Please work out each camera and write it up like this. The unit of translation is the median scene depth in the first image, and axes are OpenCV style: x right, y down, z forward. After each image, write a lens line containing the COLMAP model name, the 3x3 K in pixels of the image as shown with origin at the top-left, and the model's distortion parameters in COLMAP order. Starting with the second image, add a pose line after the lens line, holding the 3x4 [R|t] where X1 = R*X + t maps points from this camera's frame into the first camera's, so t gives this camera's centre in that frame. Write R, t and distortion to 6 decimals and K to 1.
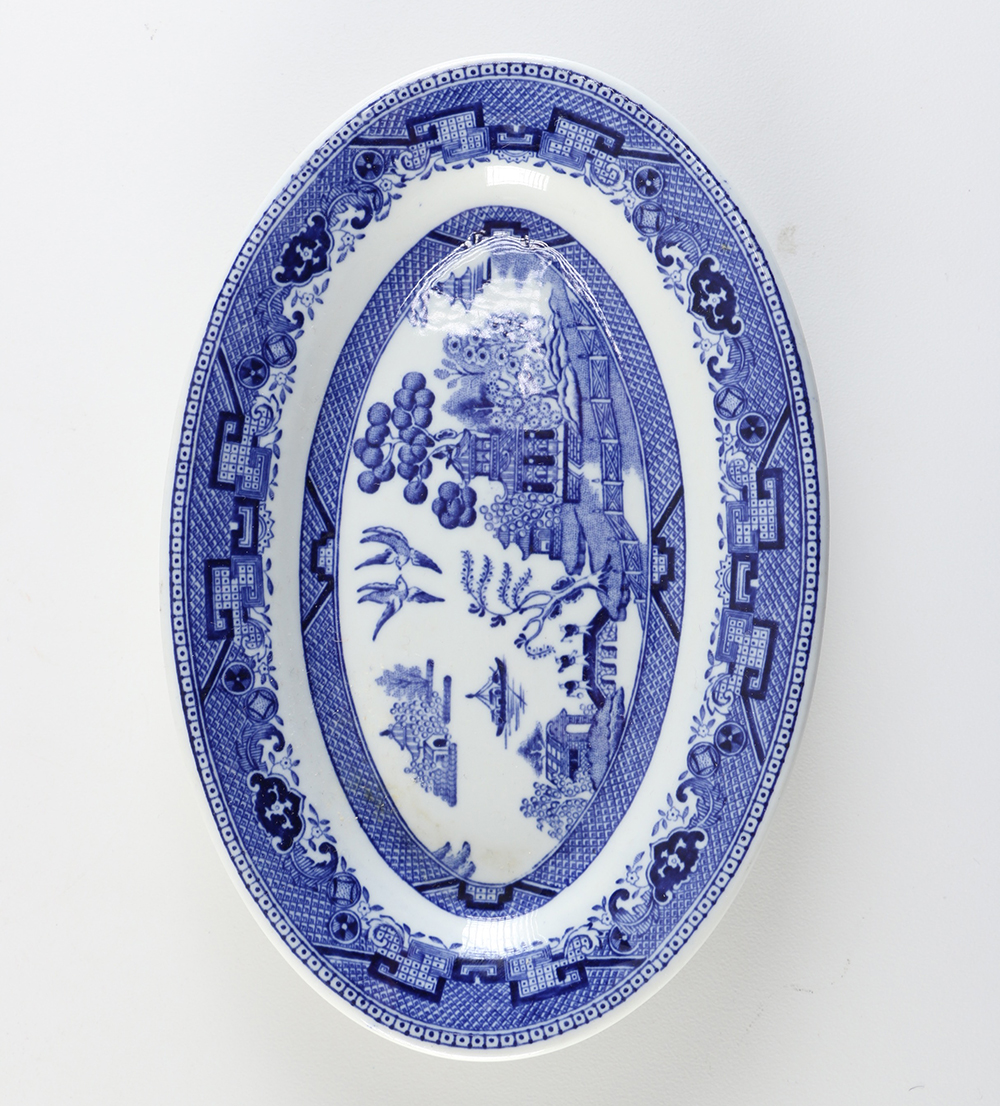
lens RADIAL K [[2280.0, 0, 507.2], [0, 2280.0, 499.2], [0, 0, 1]] dist [0.010621, 0.000000]
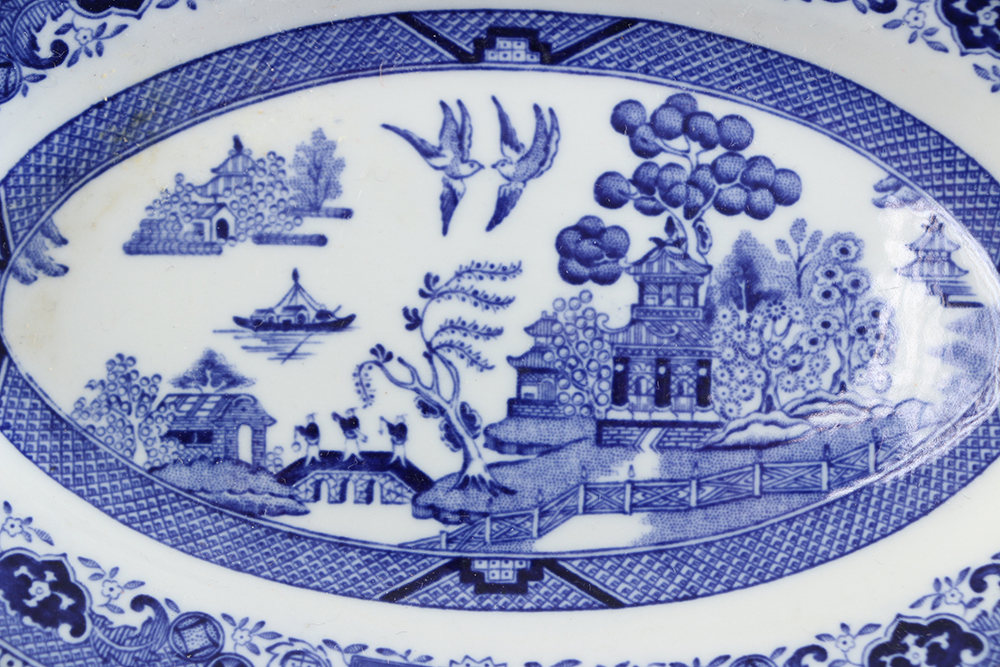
lens RADIAL K [[4257.9, 0, 485.4], [0, 4257.9, 326.7], [0, 0, 1]] dist [0.358405, 0.000000]
pose [[0.000983, 0.999590, -0.028623, 0.032562], [-0.999541, 0.001848, 0.030240, -0.003355], [0.030280, 0.028580, 0.999133, -0.197208]]
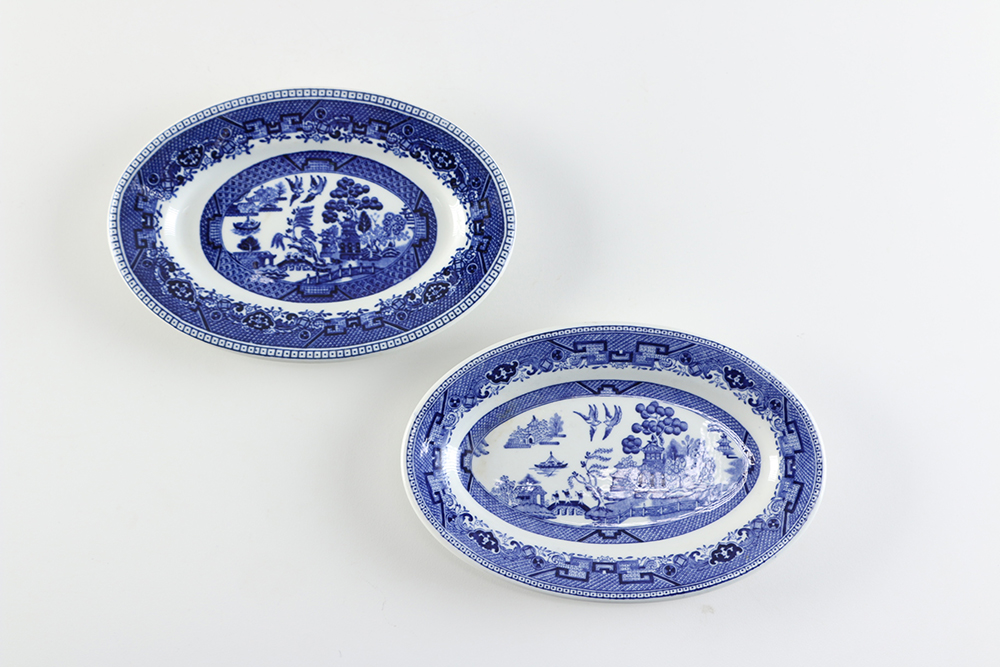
lens RADIAL K [[1538.7, 0, 495.9], [0, 1538.7, 335.4], [0, 0, 1]] dist [0.048172, 0.000000]
pose [[0.020419, 0.992101, -0.123769, 0.059061], [-0.999177, 0.024588, 0.032249, 0.089124], [0.035037, 0.123008, 0.991787, -0.597356]]
